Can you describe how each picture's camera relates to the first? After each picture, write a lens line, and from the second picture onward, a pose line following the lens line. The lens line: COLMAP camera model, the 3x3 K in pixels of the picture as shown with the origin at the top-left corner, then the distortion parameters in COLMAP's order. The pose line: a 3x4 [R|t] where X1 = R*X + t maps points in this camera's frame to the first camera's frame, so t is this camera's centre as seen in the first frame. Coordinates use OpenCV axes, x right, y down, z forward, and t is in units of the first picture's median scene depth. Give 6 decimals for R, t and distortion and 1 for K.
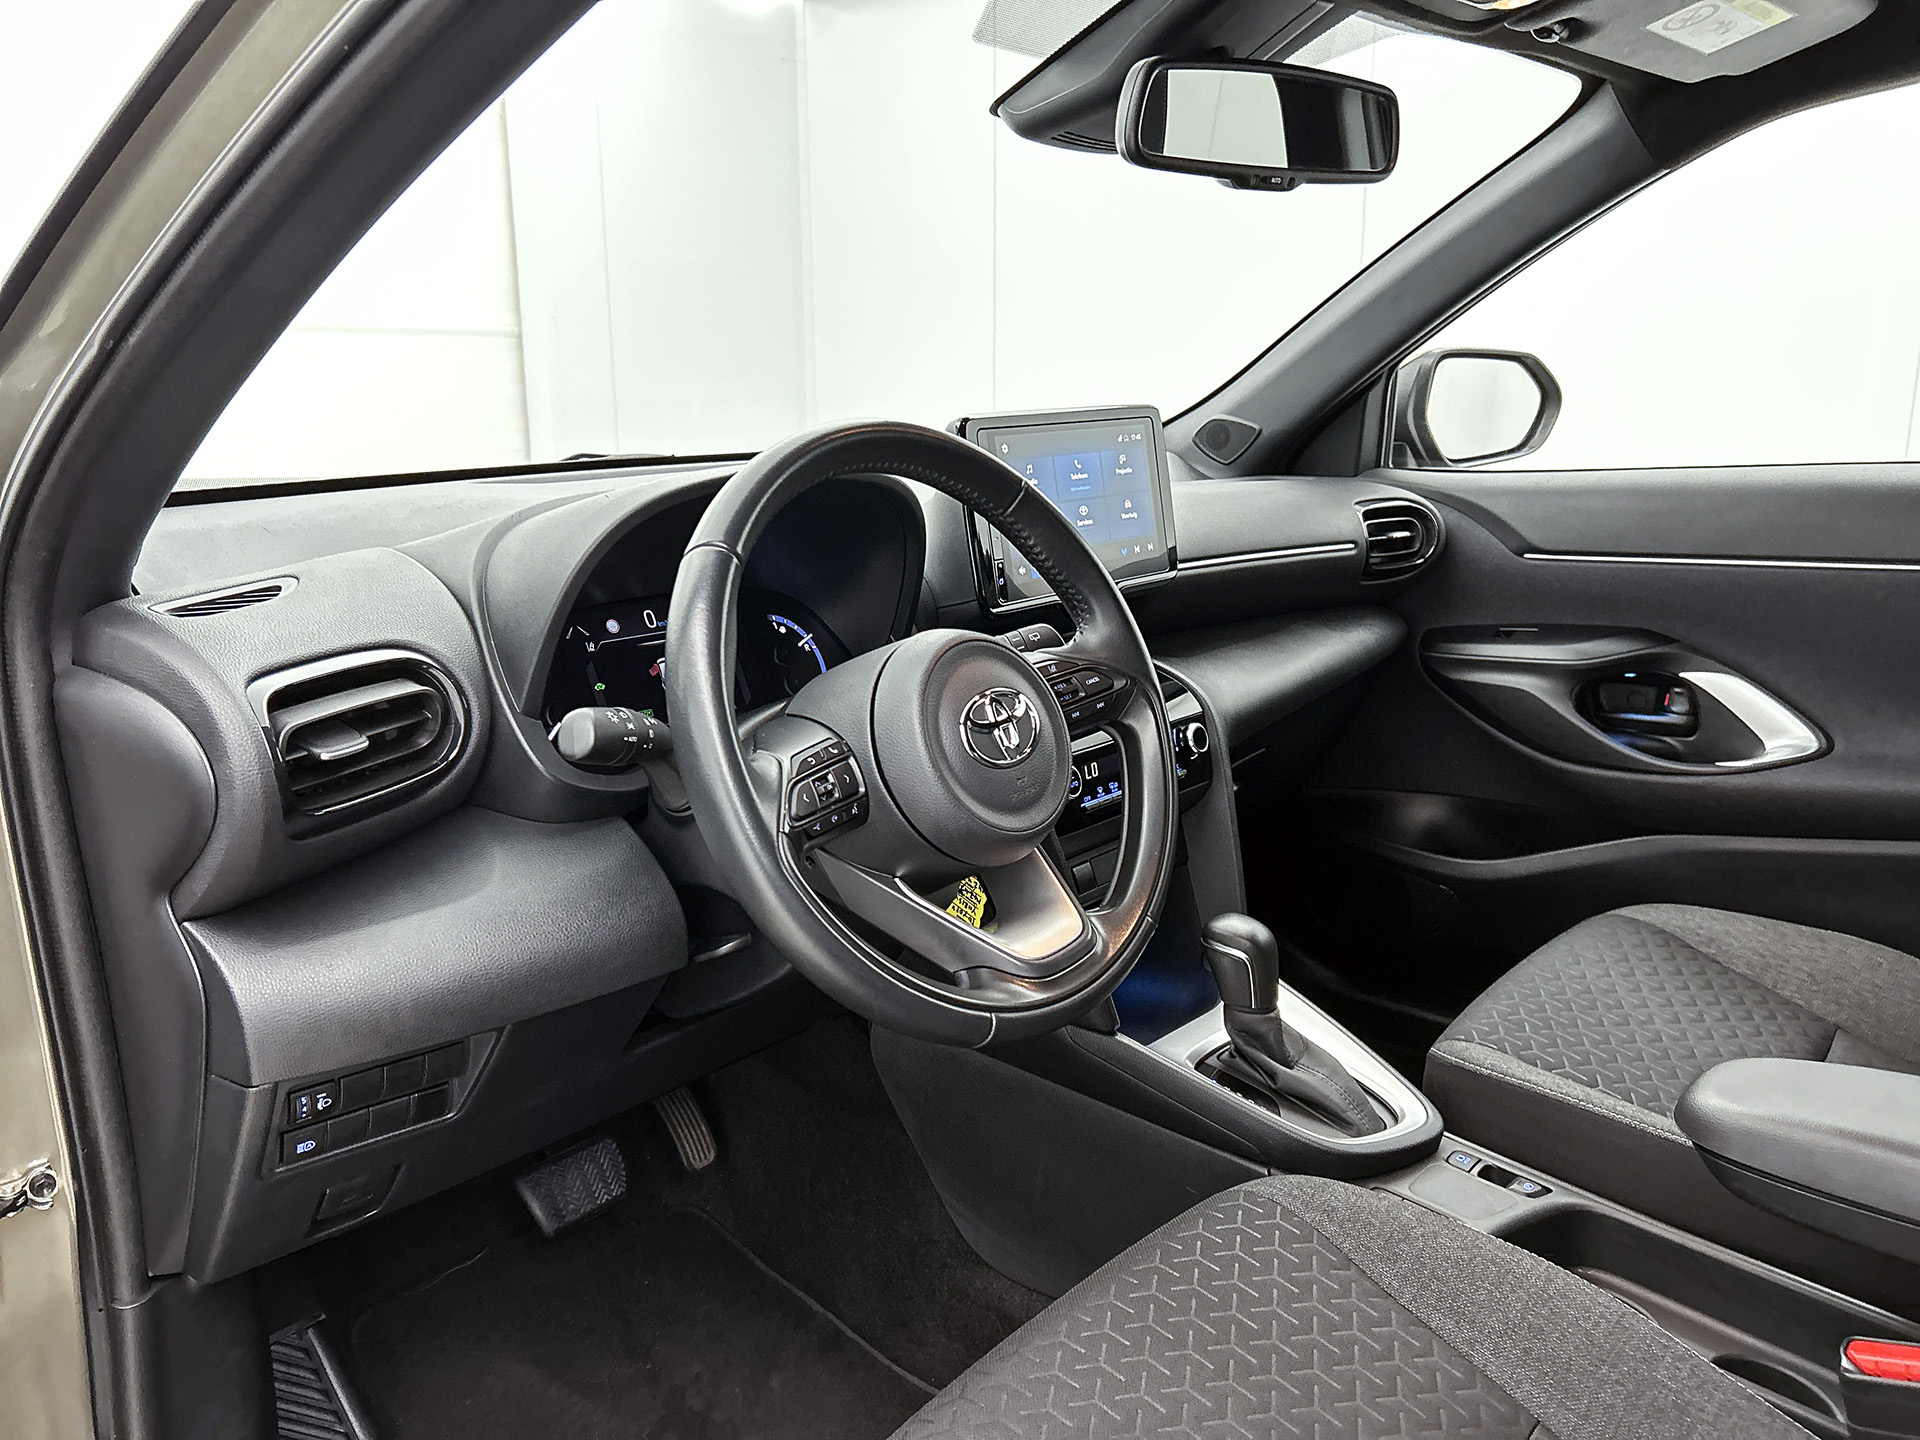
lens RADIAL K [[1466.0, 0, 960.0], [0, 1466.0, 720.0], [0, 0, 1]] dist [0.089710, -0.002126]
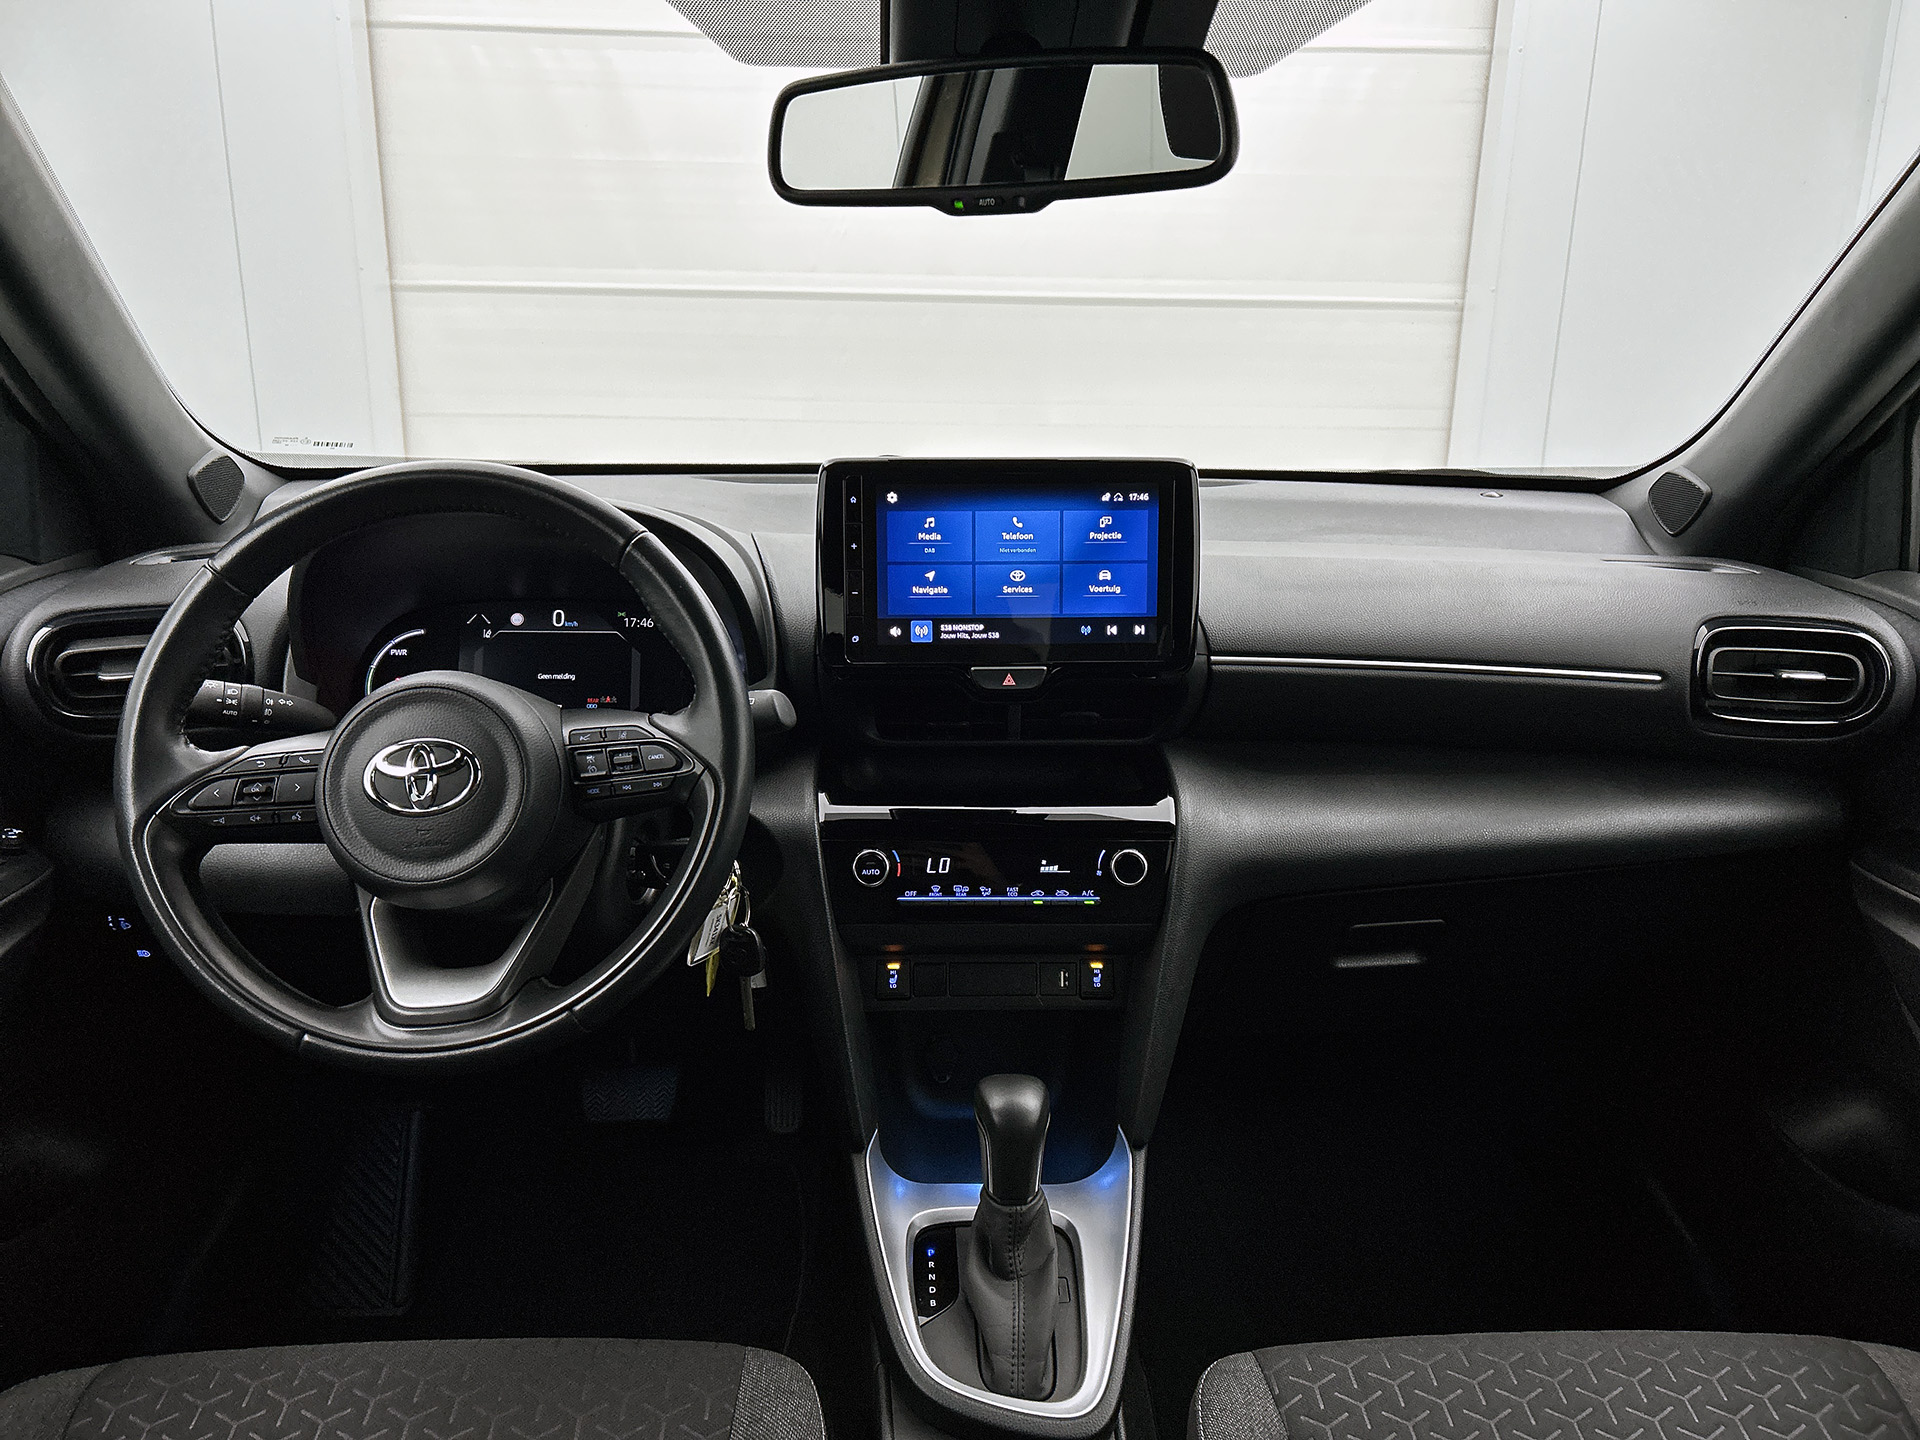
lens RADIAL K [[1466.0, 0, 960.0], [0, 1466.0, 720.0], [0, 0, 1]] dist [0.089710, -0.002126]
pose [[0.701776, 0.206112, -0.681930, 0.669928], [-0.186110, 0.977033, 0.103781, -0.142692], [0.687658, 0.054083, 0.724018, 0.350562]]
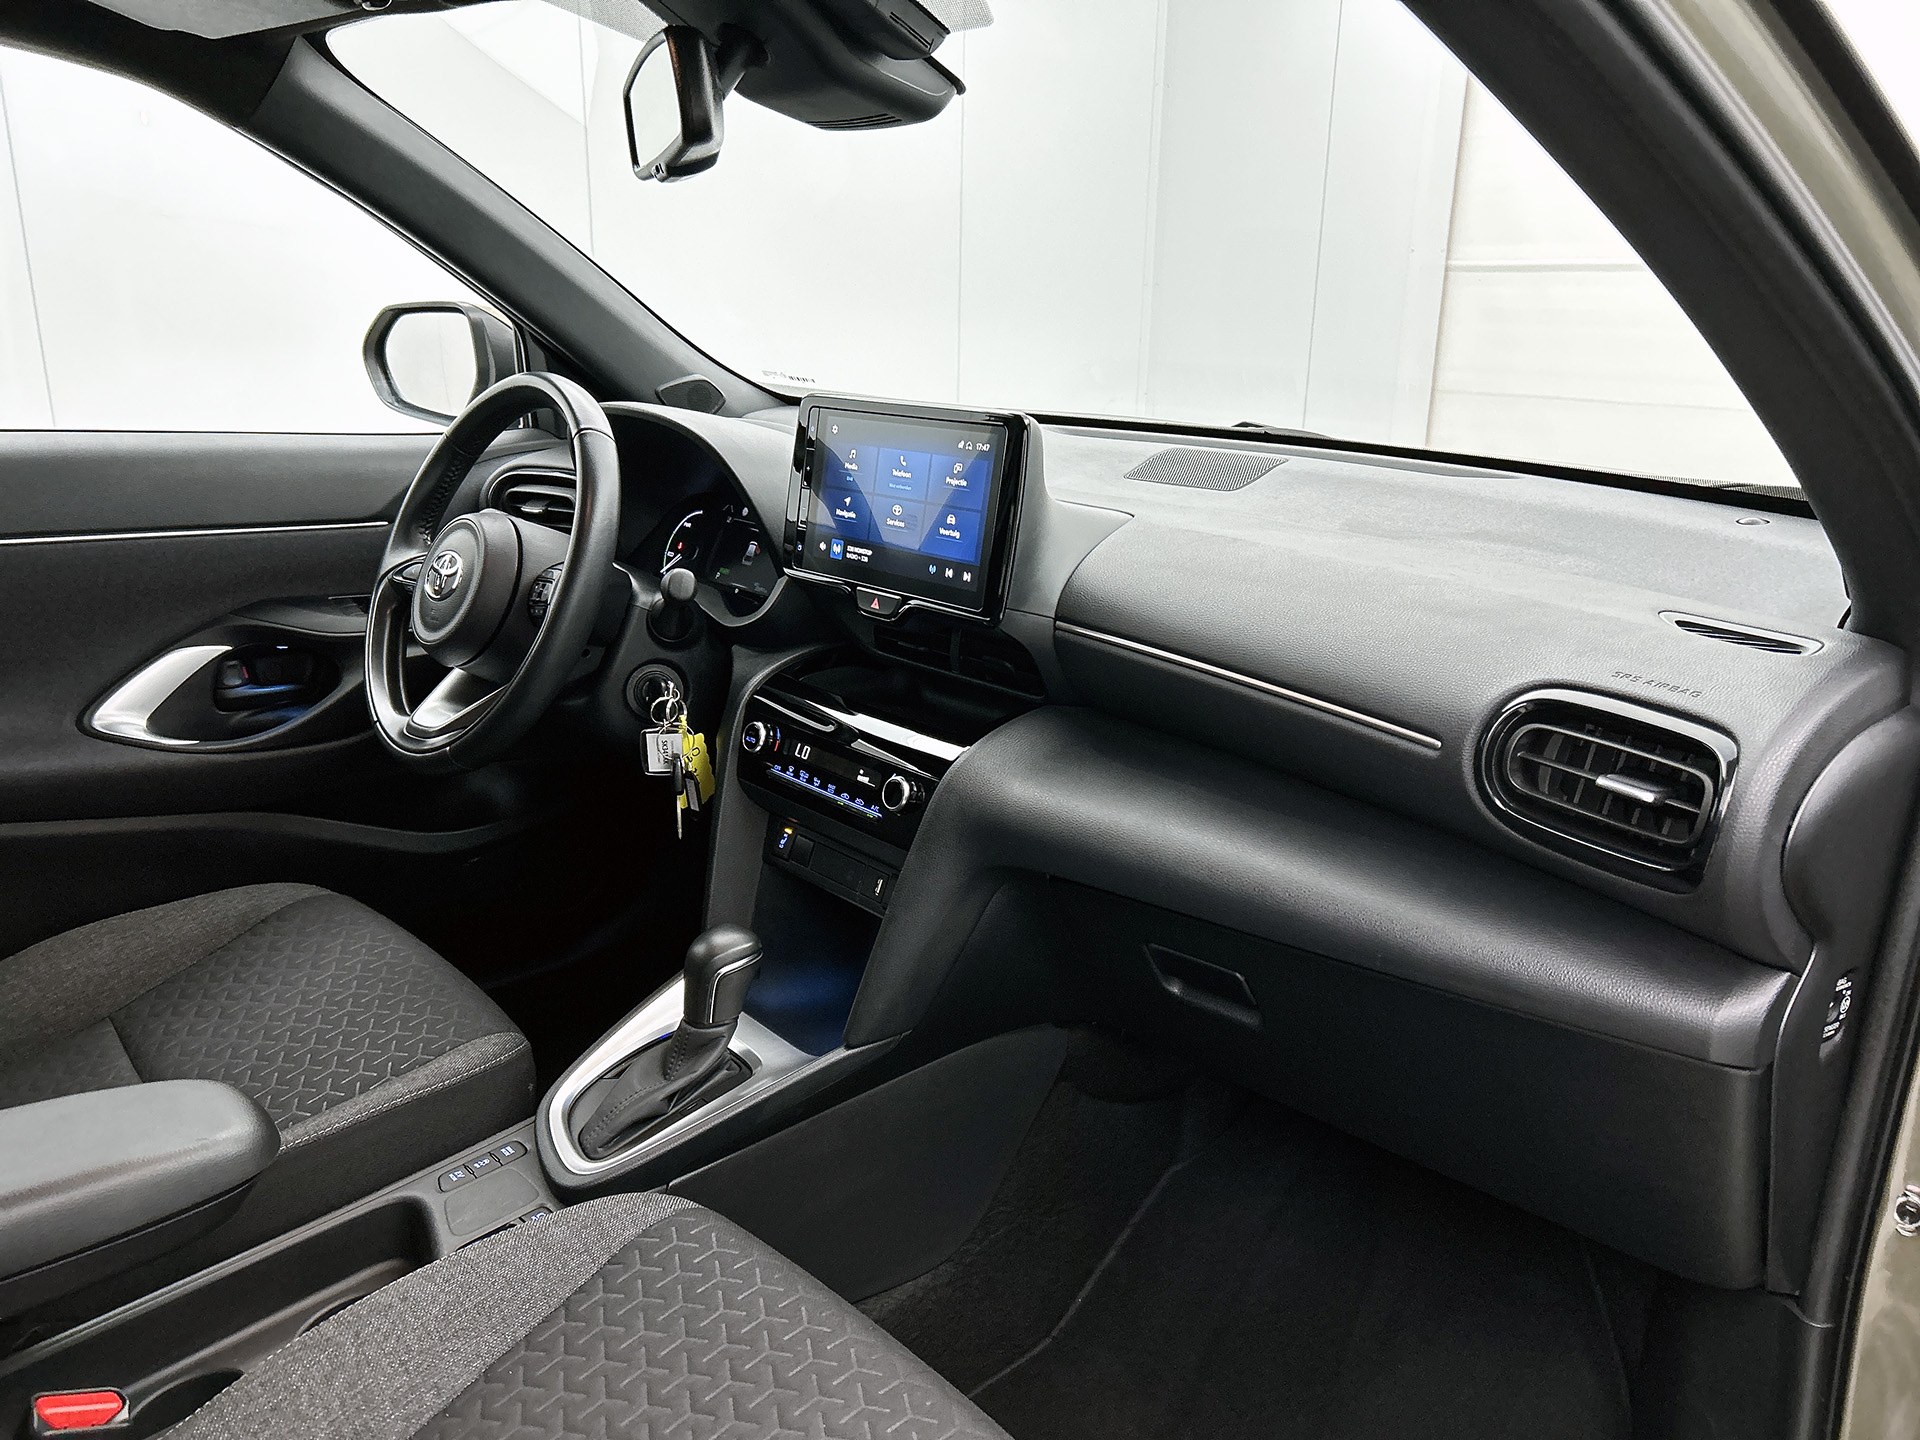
lens RADIAL K [[1466.0, 0, 960.0], [0, 1466.0, 720.0], [0, 0, 1]] dist [0.089710, -0.002126]
pose [[-0.104785, 0.289537, -0.951414, 1.018603], [-0.247168, 0.919080, 0.306919, -0.318440], [0.963290, 0.267320, -0.024741, 1.096967]]
